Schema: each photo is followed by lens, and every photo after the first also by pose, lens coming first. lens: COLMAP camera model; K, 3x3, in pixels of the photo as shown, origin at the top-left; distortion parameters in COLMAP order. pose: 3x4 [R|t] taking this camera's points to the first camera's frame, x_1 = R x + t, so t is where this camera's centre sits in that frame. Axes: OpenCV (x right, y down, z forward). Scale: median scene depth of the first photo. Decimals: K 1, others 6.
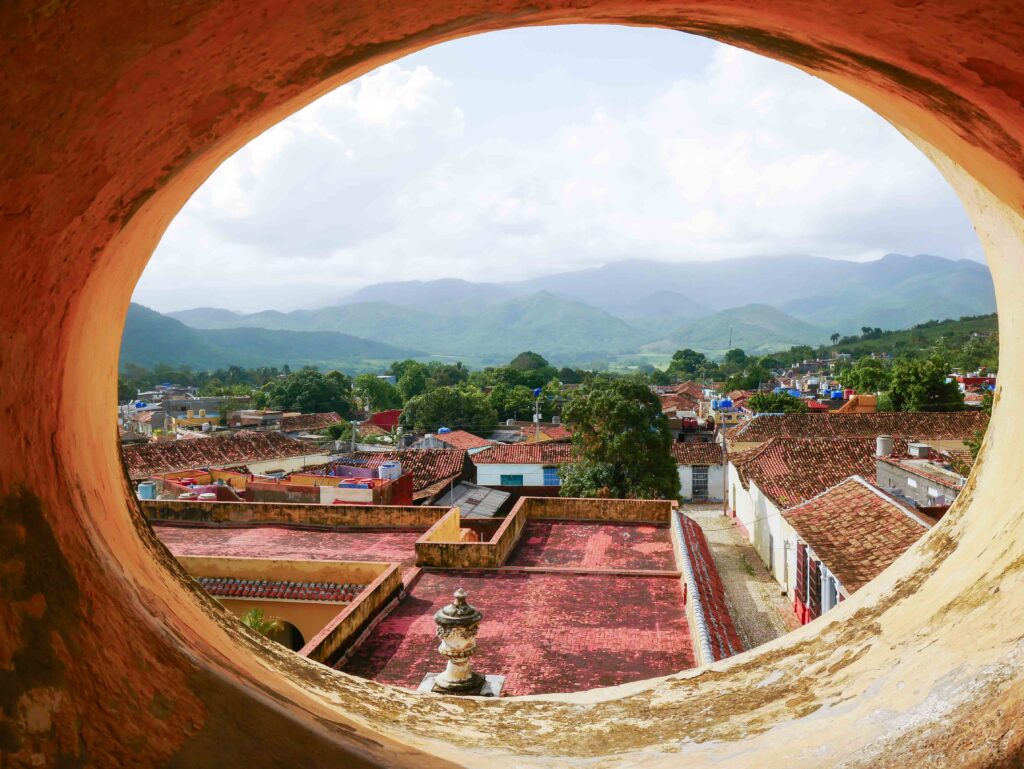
lens RADIAL K [[729.4, 0, 510.7], [0, 729.4, 387.4], [0, 0, 1]] dist [-0.012389, 0.006225]
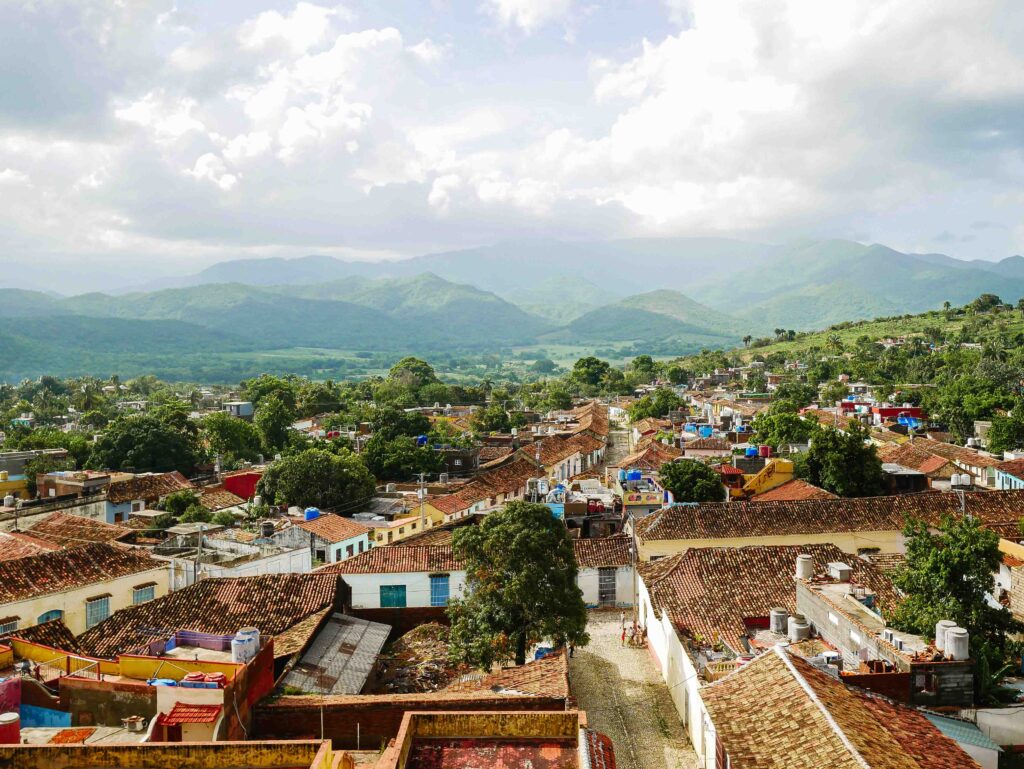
lens RADIAL K [[835.7, 0, 513.0], [0, 835.7, 382.2], [0, 0, 1]] dist [-0.007139, 0.002703]
pose [[0.989359, -0.004108, 0.145435, -0.000715], [0.004425, 0.999988, -0.001855, -0.118501], [-0.145425, 0.002479, 0.989366, 0.010092]]
